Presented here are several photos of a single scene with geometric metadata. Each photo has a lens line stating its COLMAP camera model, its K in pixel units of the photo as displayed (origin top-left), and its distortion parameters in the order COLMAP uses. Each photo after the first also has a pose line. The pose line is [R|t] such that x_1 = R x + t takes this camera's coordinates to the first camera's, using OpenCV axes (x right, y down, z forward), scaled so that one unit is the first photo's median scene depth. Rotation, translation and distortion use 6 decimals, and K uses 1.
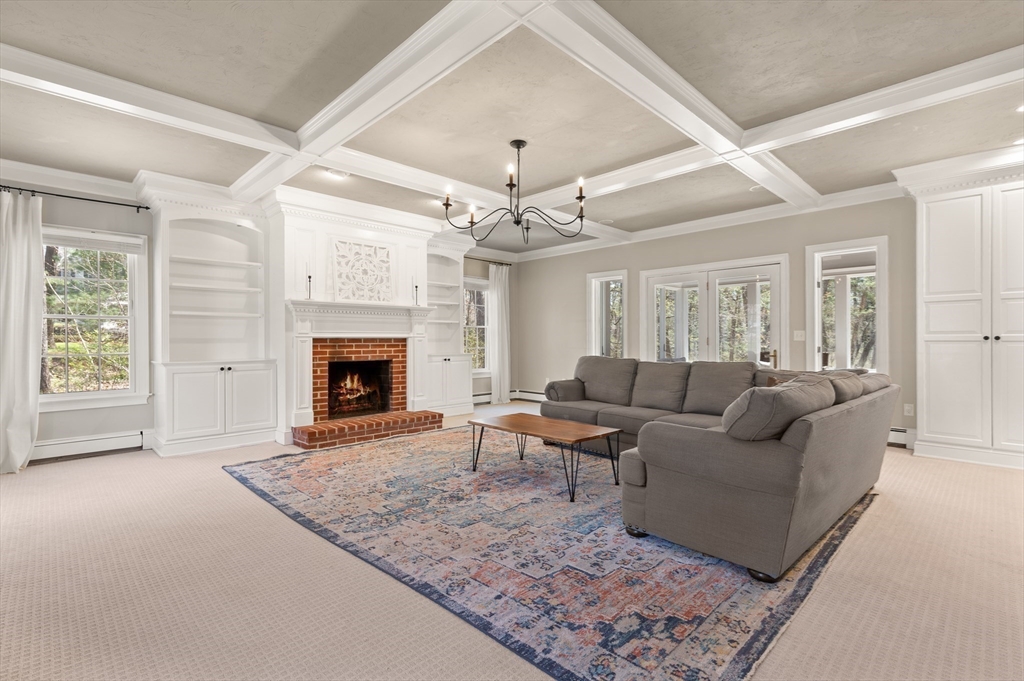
lens RADIAL K [[471.9, 0, 516.5], [0, 471.9, 339.9], [0, 0, 1]] dist [0.007605, -0.001080]
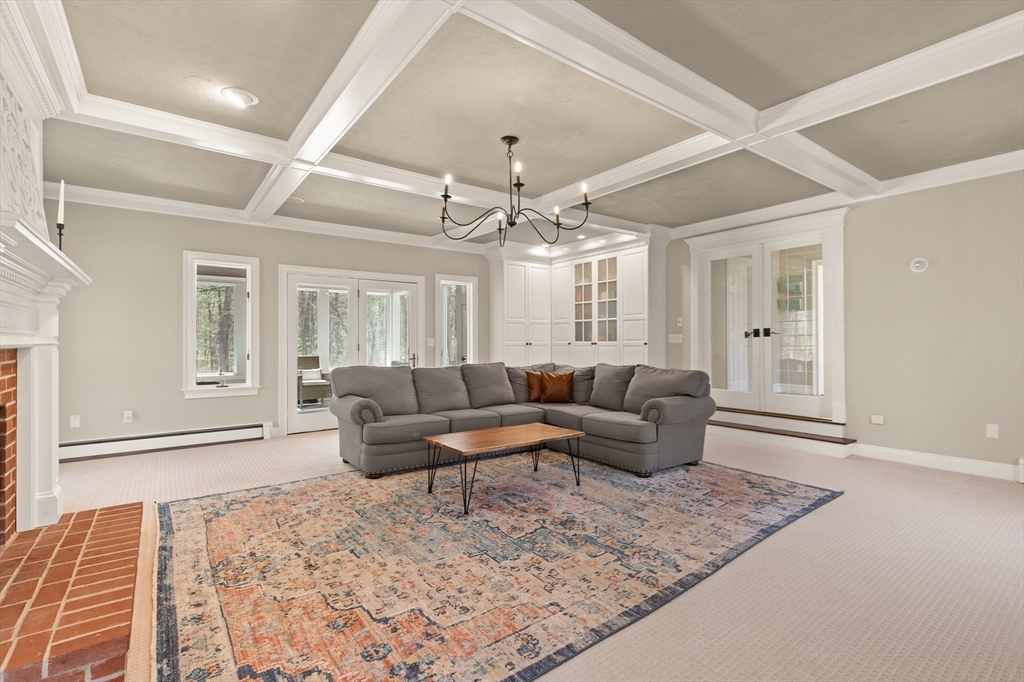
lens RADIAL K [[471.9, 0, 516.3], [0, 471.9, 338.7], [0, 0, 1]] dist [0.007605, -0.001080]
pose [[0.138772, 0.005884, 0.990307, -1.147778], [0.003270, 0.999974, -0.006400, -0.016480], [-0.990319, 0.004127, 0.138749, 1.060821]]
